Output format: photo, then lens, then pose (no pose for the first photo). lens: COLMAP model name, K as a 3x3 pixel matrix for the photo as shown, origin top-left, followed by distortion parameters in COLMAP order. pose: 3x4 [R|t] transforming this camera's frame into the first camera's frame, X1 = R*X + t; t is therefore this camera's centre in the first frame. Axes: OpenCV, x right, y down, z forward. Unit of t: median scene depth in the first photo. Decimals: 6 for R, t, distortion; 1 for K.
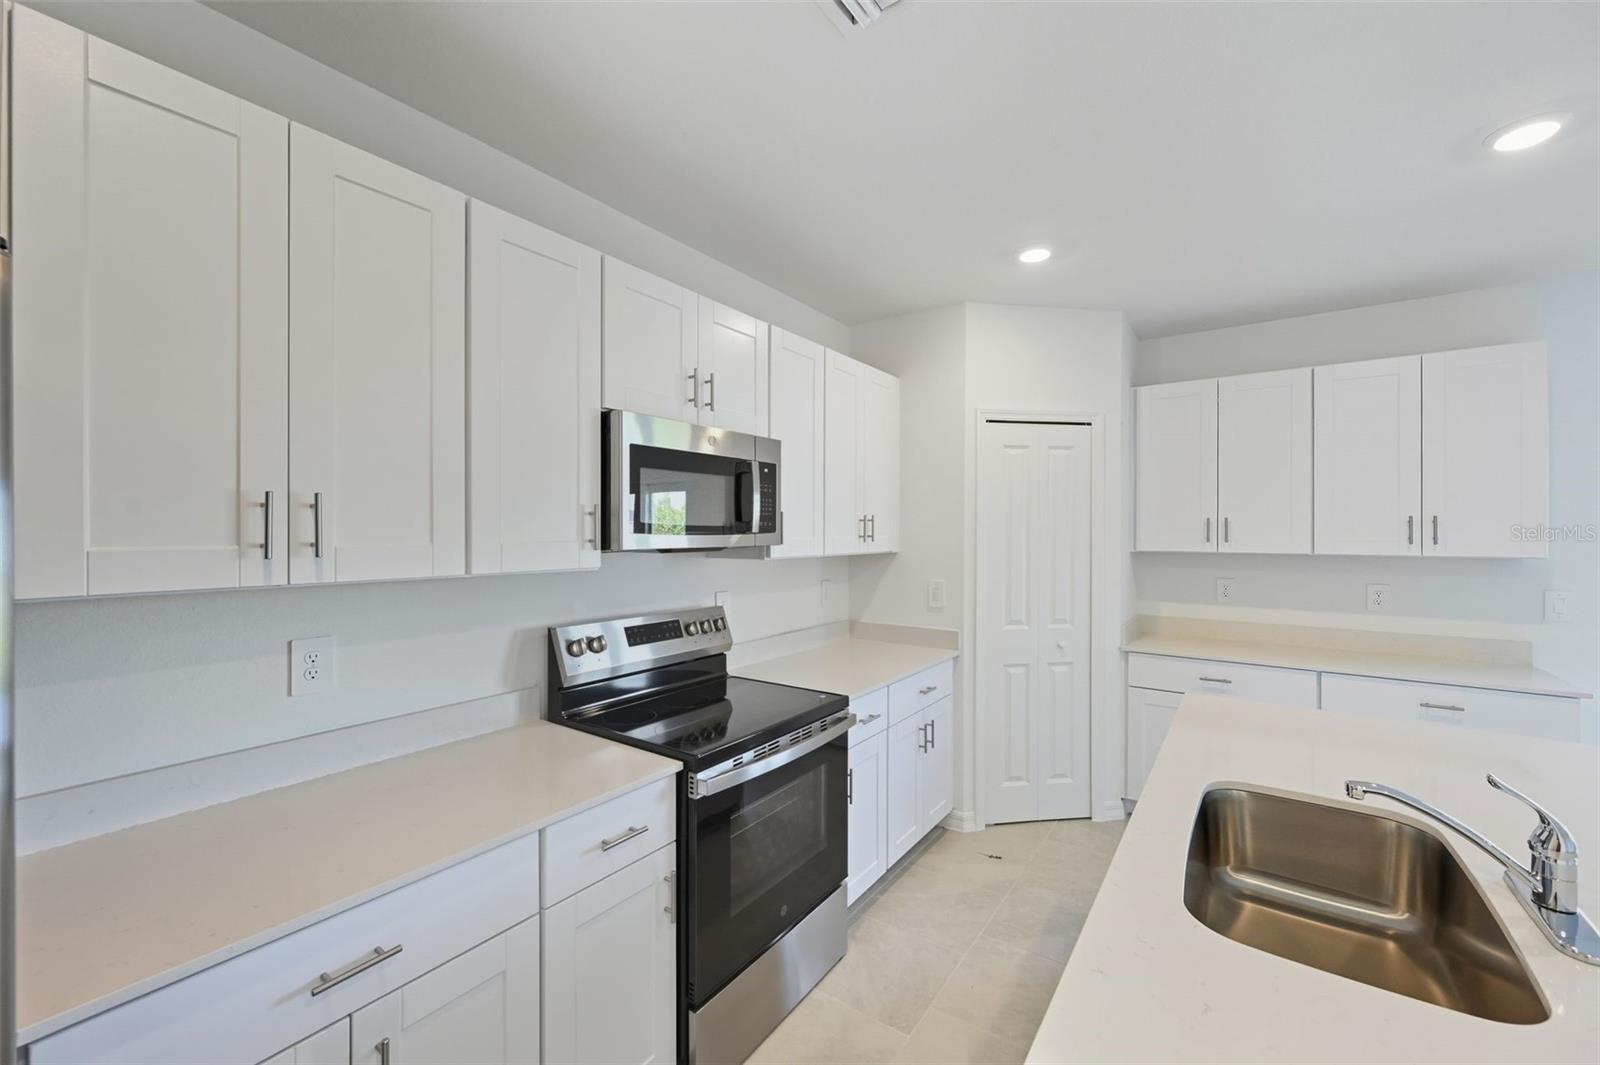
lens RADIAL K [[640.5, 0, 787.8], [0, 640.5, 522.6], [0, 0, 1]] dist [0.002162, -0.000017]
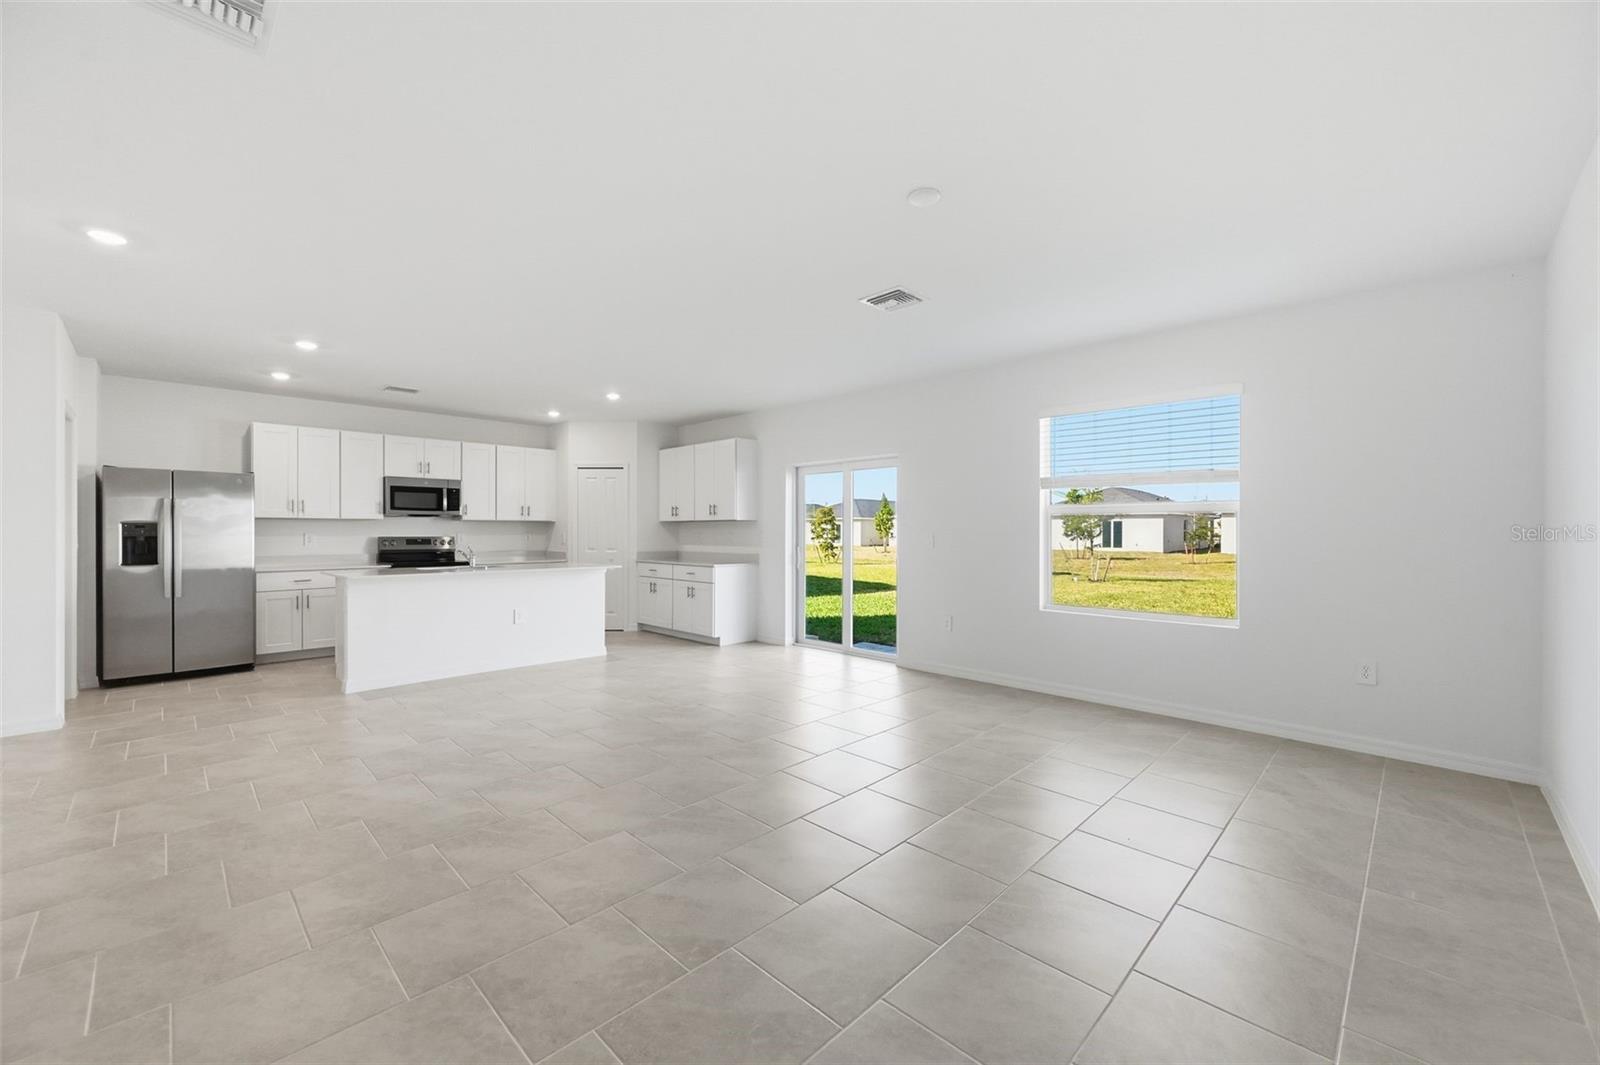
lens RADIAL K [[640.5, 0, 793.5], [0, 640.5, 526.8], [0, 0, 1]] dist [0.002162, -0.000017]
pose [[0.985572, -0.007414, -0.169095, 1.729525], [0.006561, 0.999963, -0.005601, 0.099298], [0.169130, 0.004411, 0.985584, -1.463794]]
